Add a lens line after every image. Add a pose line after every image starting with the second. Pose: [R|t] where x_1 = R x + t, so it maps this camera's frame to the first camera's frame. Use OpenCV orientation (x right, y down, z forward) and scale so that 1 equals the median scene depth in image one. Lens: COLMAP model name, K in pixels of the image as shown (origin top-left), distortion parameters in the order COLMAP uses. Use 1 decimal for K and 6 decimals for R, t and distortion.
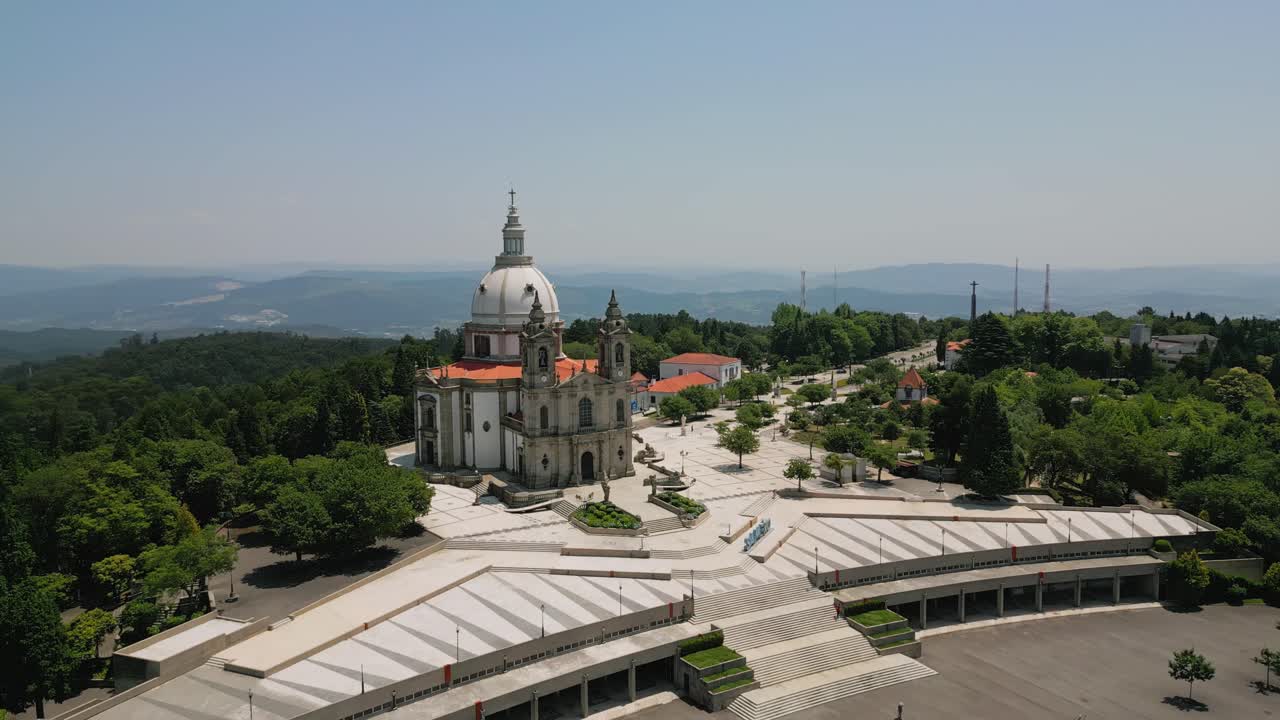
lens RADIAL K [[945.5, 0, 640.0], [0, 945.5, 360.0], [0, 0, 1]] dist [0.032073, -0.010362]
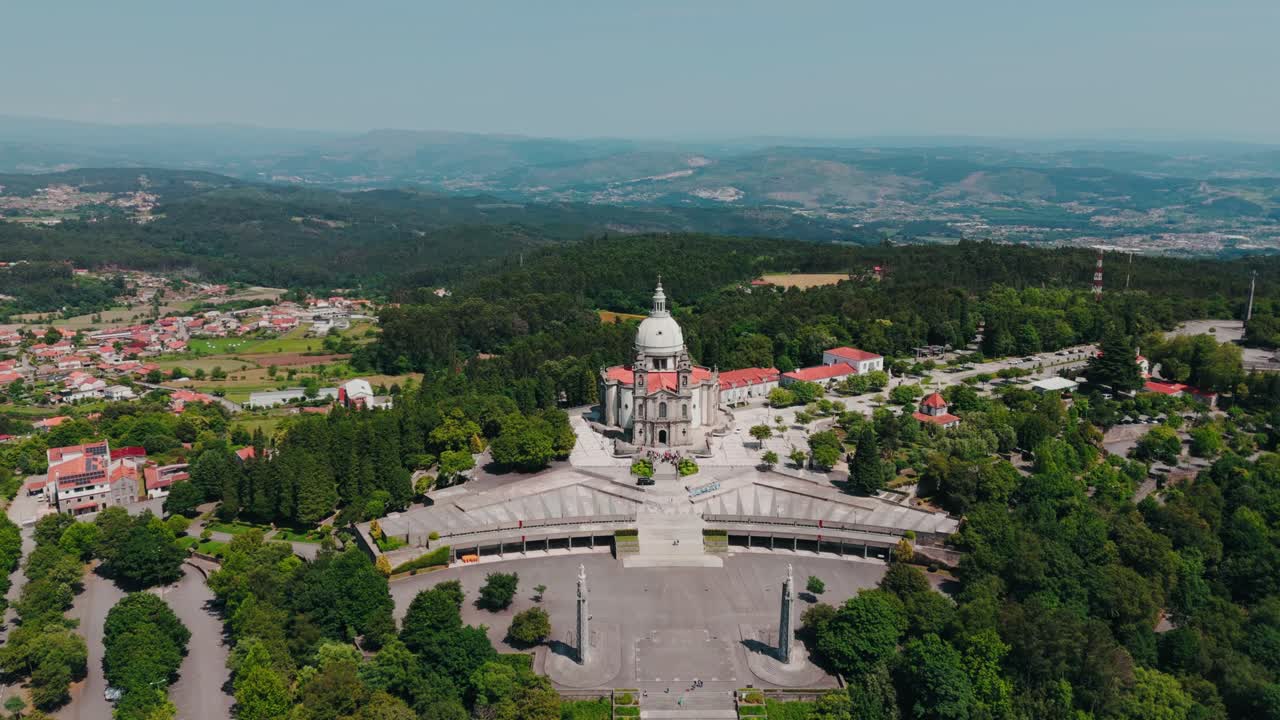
lens RADIAL K [[924.5, 0, 624.2], [0, 924.5, 359.1], [0, 0, 1]] dist [0.063646, -0.067600]
pose [[0.884788, 0.112313, -0.452256, 0.832349], [-0.052575, 0.988383, 0.142597, -0.363003], [0.463018, -0.102391, 0.880415, -0.786825]]
